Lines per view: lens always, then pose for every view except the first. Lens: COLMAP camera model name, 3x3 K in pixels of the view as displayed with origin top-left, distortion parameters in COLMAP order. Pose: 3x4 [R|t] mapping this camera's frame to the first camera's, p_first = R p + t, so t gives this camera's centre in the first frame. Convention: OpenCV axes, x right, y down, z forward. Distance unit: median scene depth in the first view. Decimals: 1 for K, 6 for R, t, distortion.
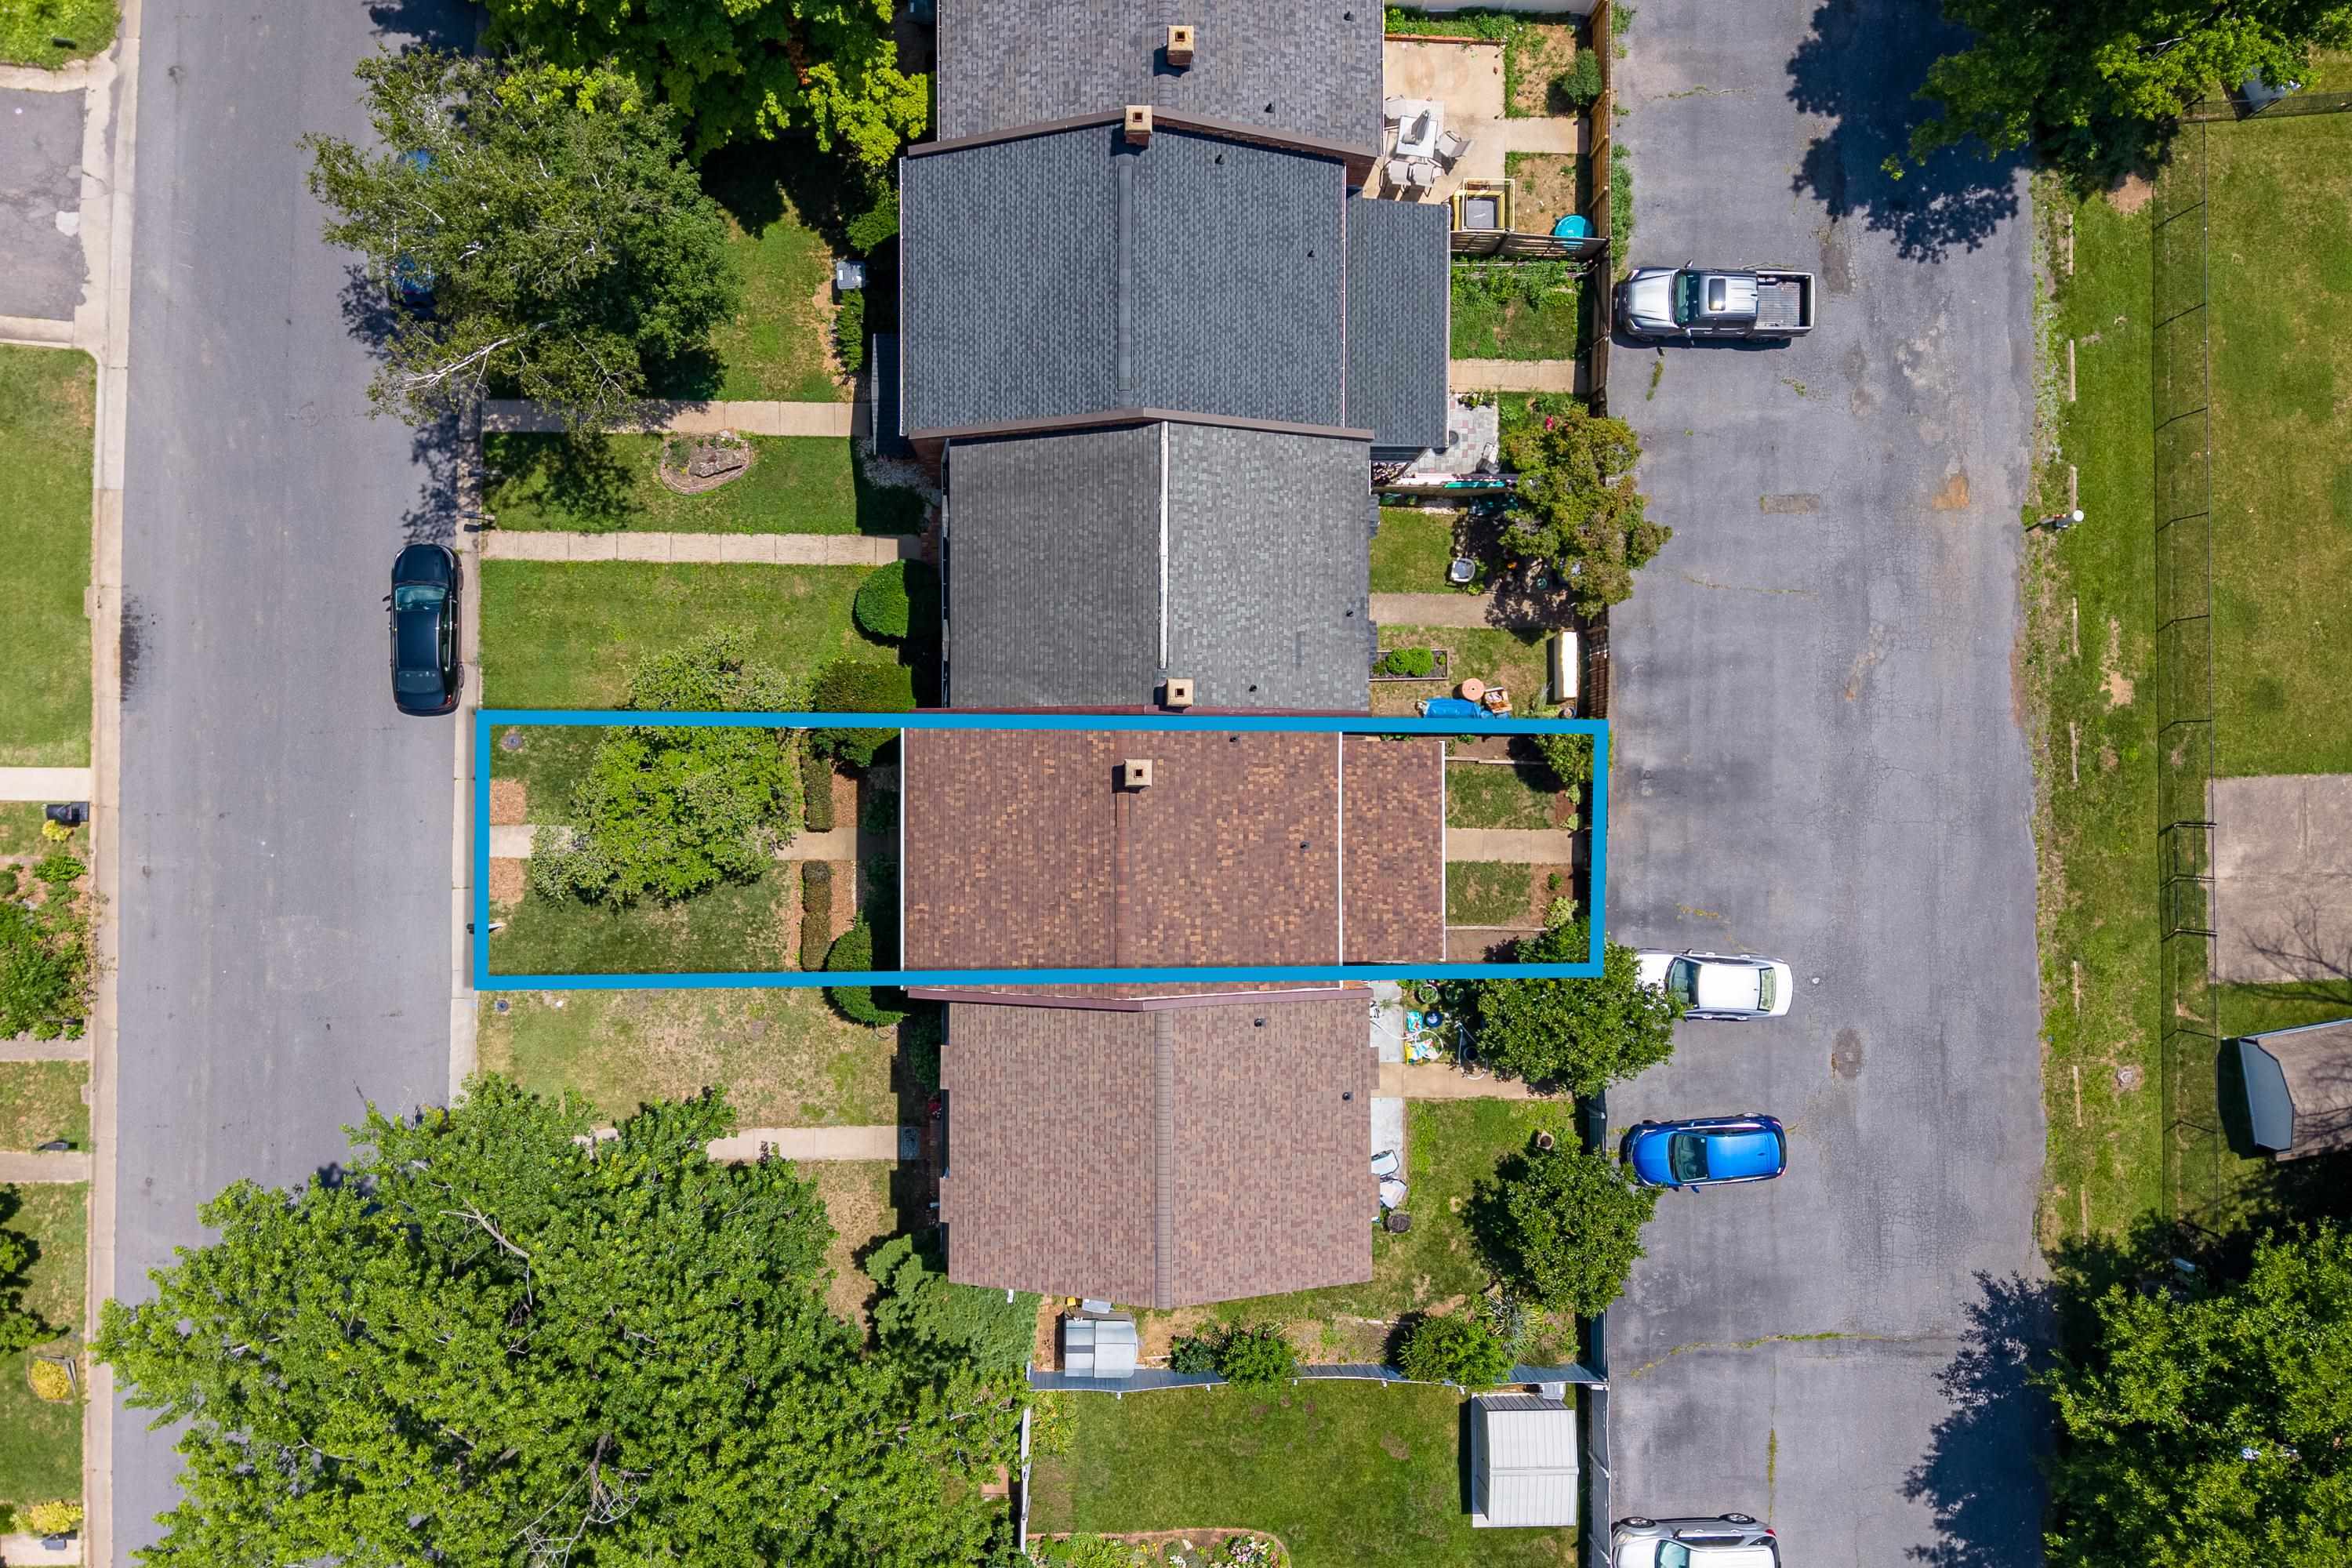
lens RADIAL K [[1630.7, 0, 1176.0], [0, 1630.7, 784.0], [0, 0, 1]] dist [0.082935, -0.143801]
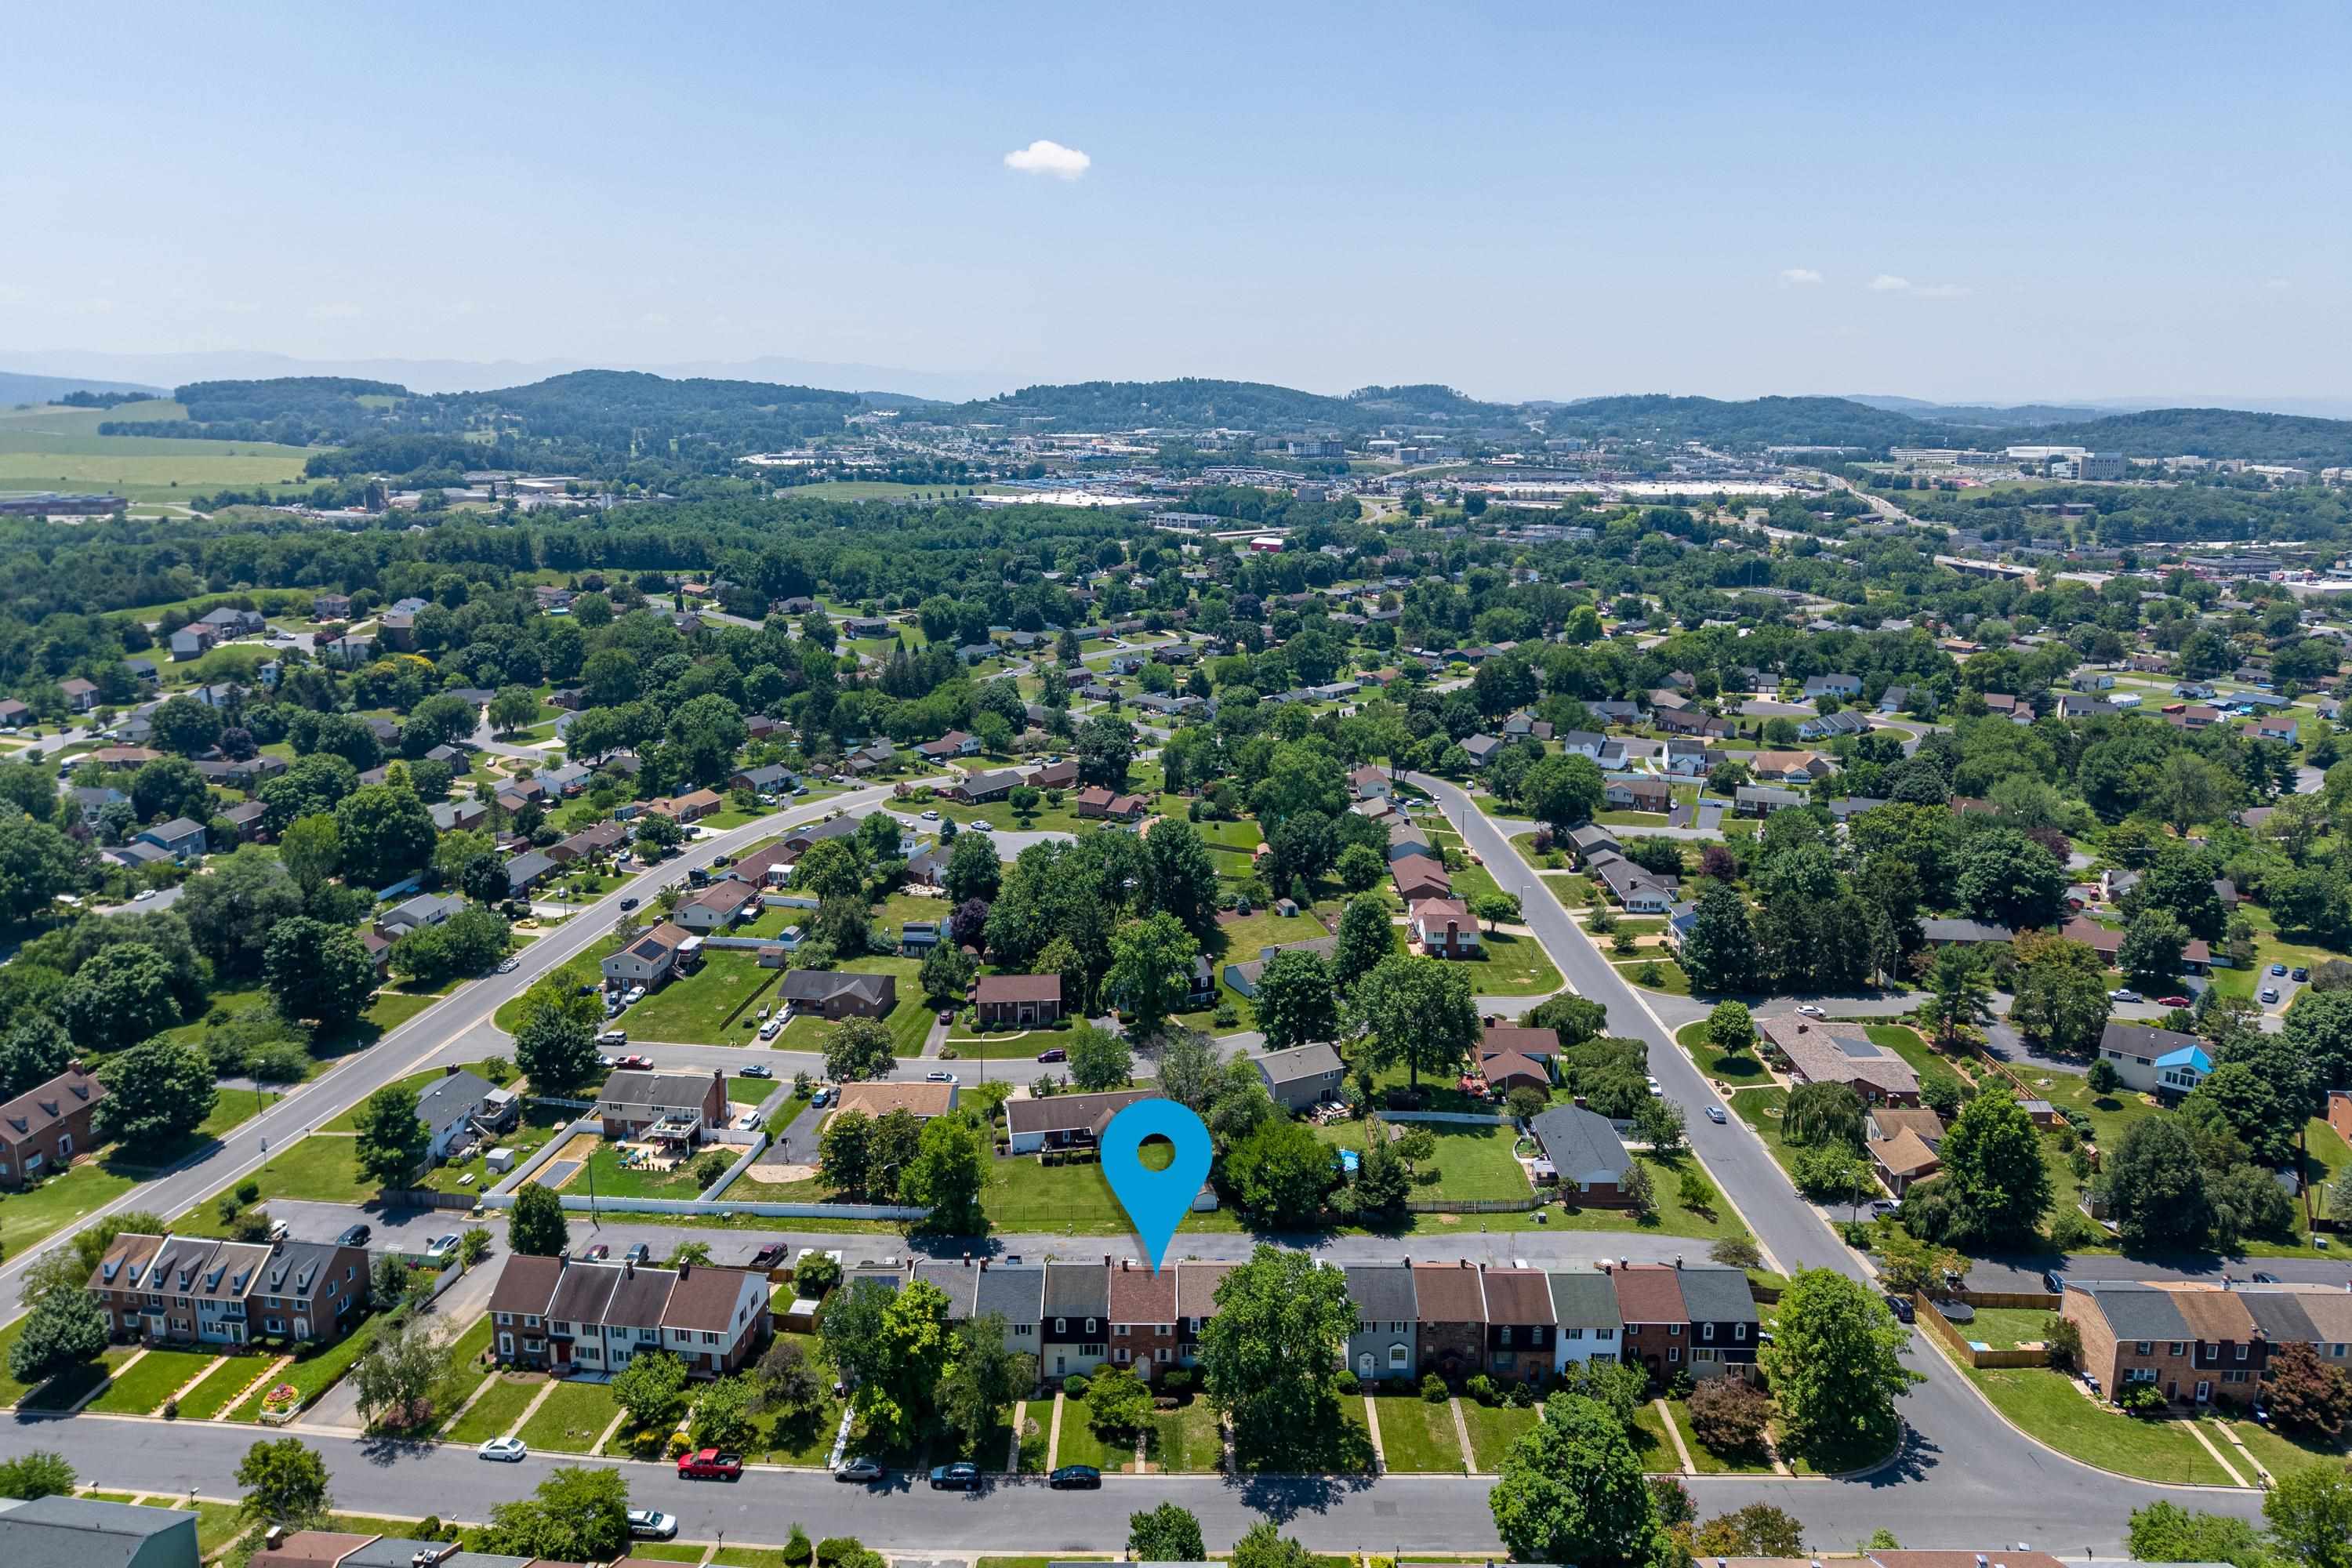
lens RADIAL K [[1589.0, 0, 1180.5], [0, 1589.0, 710.0], [0, 0, 1]] dist [0.044834, -0.052128]
pose [[-0.004606, -0.209697, 0.977756, -3.250330], [0.999877, 0.013668, 0.007642, 0.072493], [-0.014966, 0.977671, 0.209608, -1.181448]]
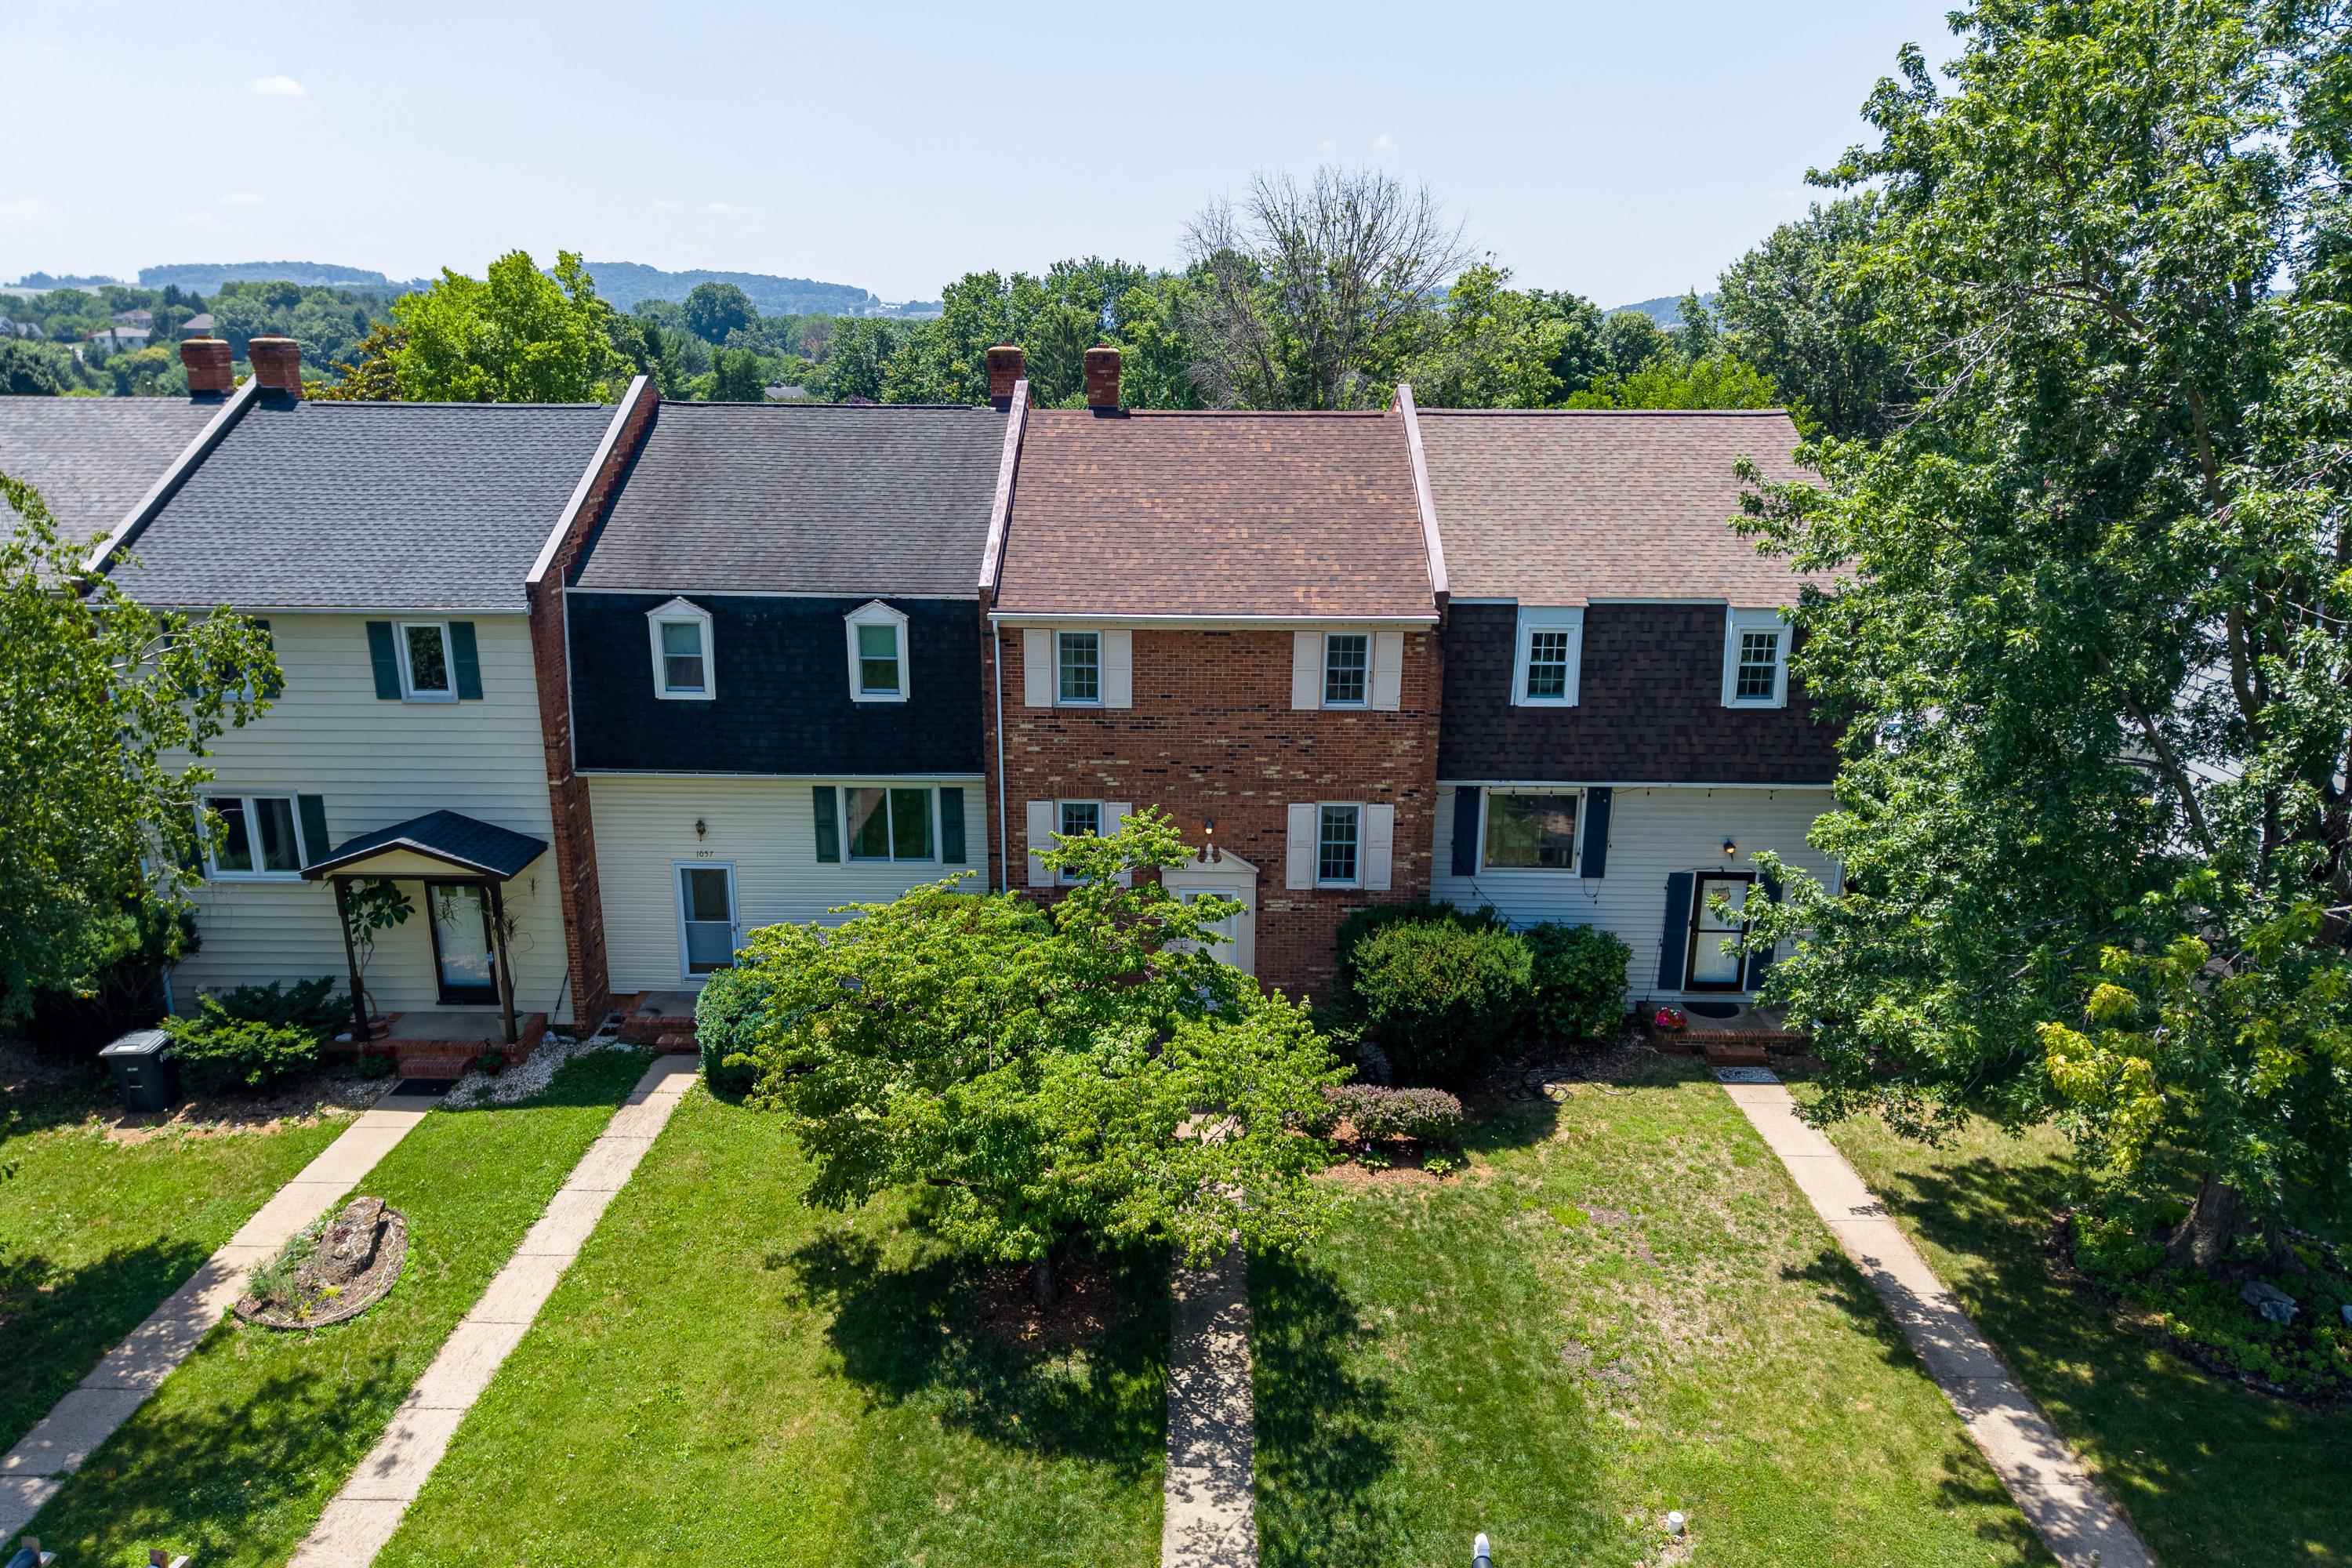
lens RADIAL K [[1572.9, 0, 1175.5], [0, 1572.9, 791.8], [0, 0, 1]] dist [0.041665, -0.047044]
pose [[0.013745, -0.286634, 0.957942, -0.647566], [0.999805, 0.017503, -0.009108, 0.028751], [-0.014157, 0.957880, 0.286819, 0.752404]]
